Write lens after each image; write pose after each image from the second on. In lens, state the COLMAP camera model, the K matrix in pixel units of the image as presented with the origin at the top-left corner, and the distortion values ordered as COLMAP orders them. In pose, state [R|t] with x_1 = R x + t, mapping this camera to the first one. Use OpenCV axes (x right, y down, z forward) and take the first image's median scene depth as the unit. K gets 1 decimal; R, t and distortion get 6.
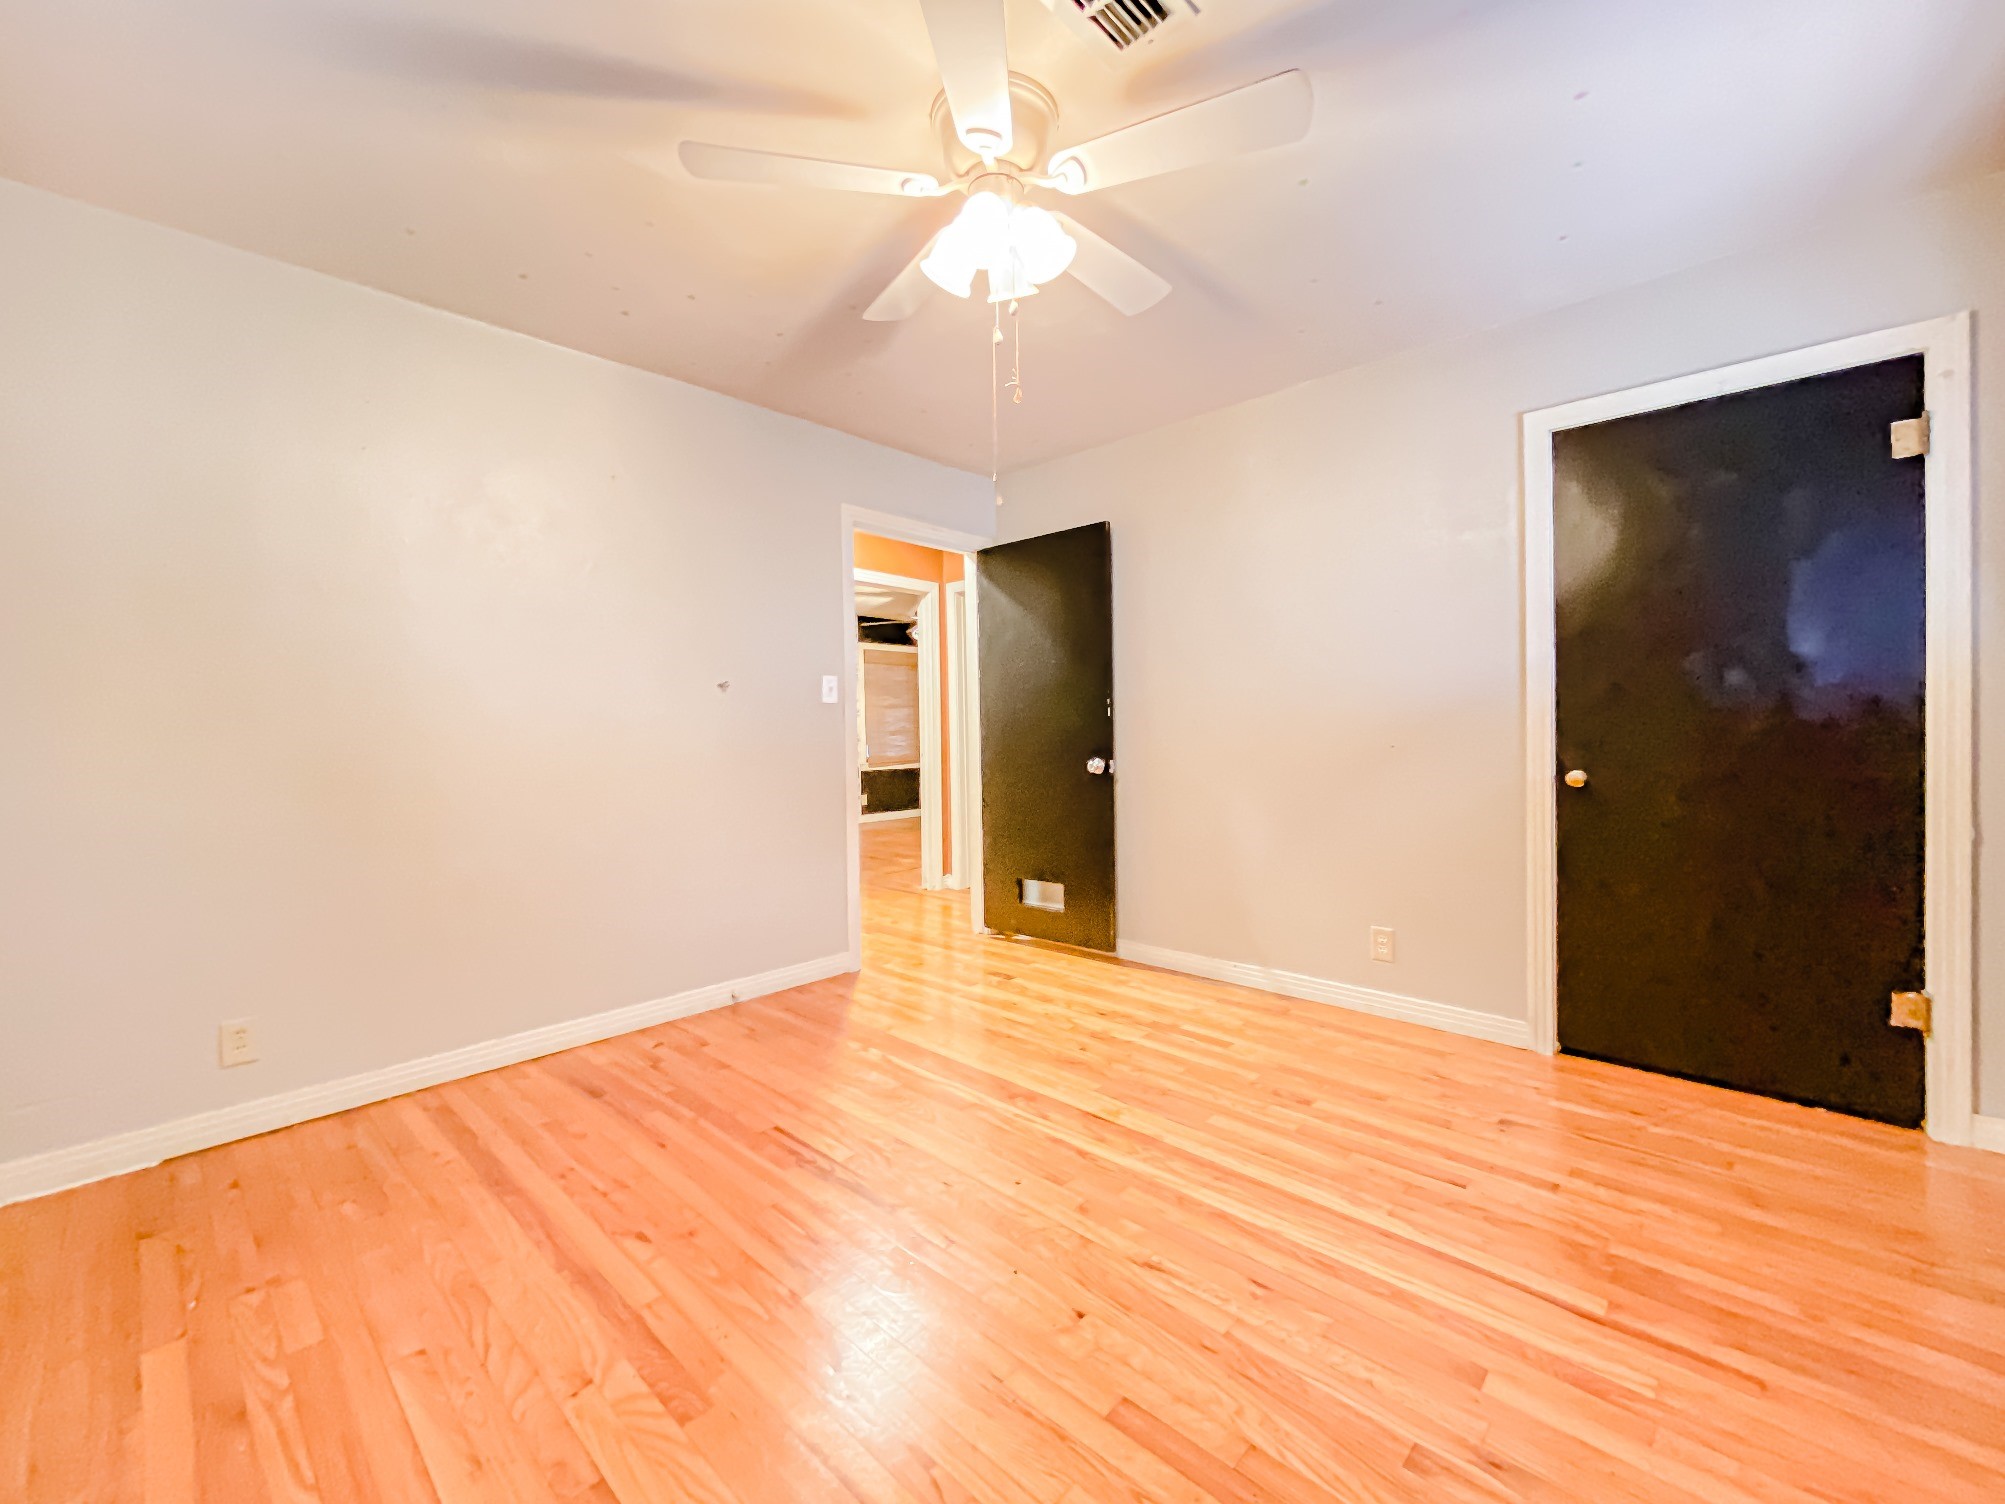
lens RADIAL K [[818.3, 0, 1001.1], [0, 818.3, 744.1], [0, 0, 1]] dist [0.009335, -0.001292]
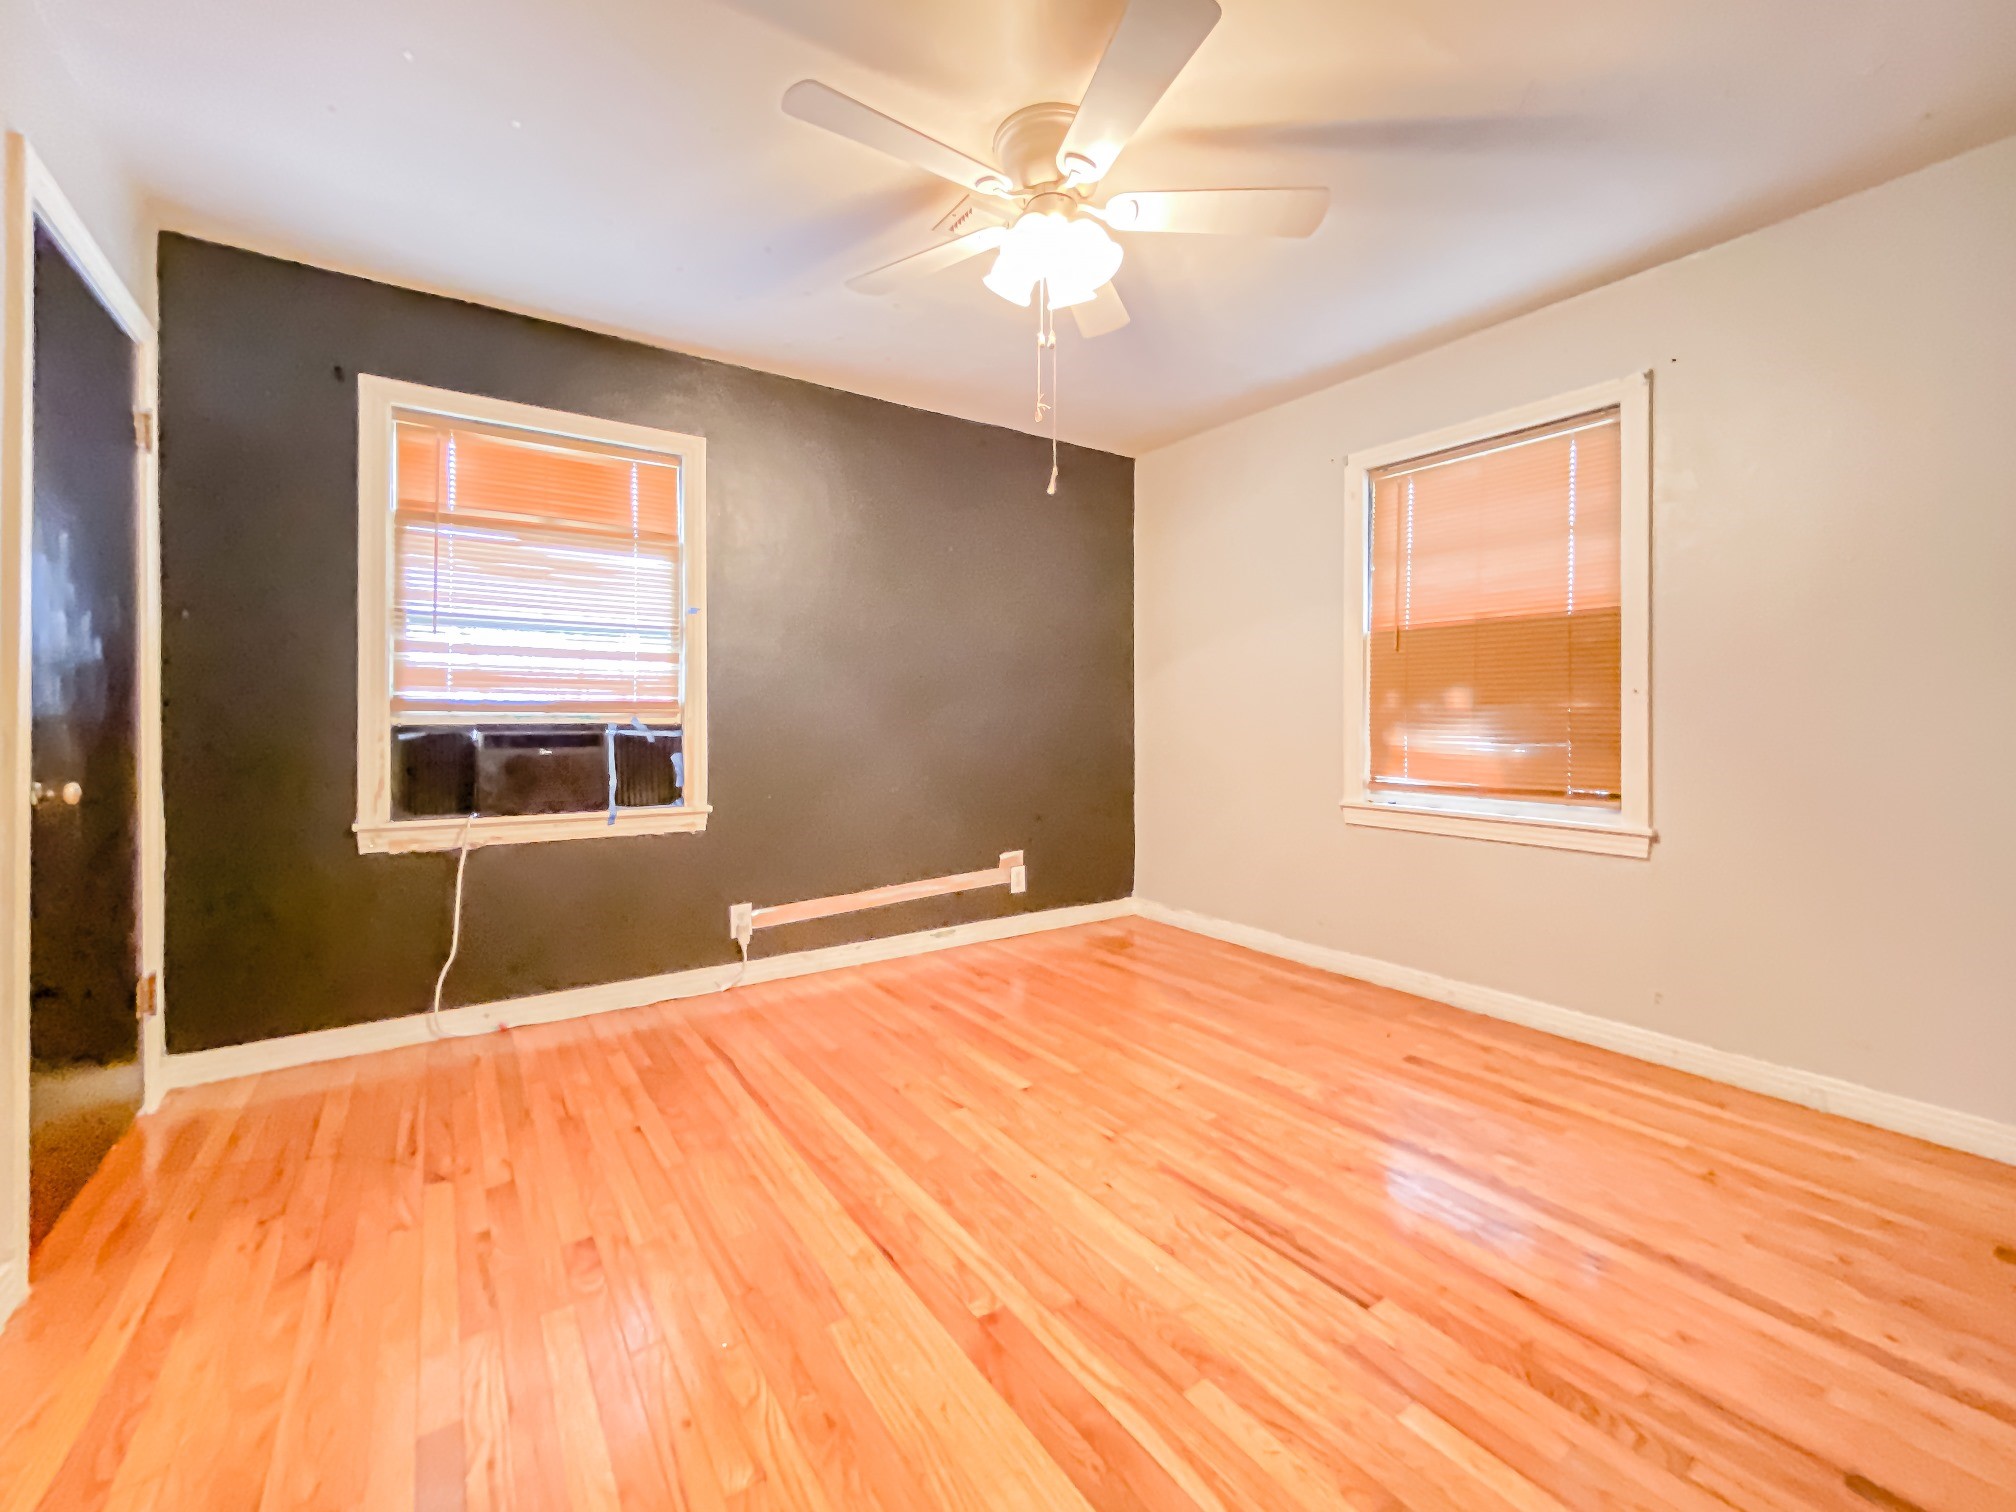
lens RADIAL K [[822.8, 0, 1005.9], [0, 822.8, 737.1], [0, 0, 1]] dist [0.009335, -0.001292]
pose [[-0.977265, 0.008629, 0.211844, -0.149805], [0.016376, 0.999259, 0.034846, -0.012588], [-0.211386, 0.037523, -0.976682, 1.840696]]
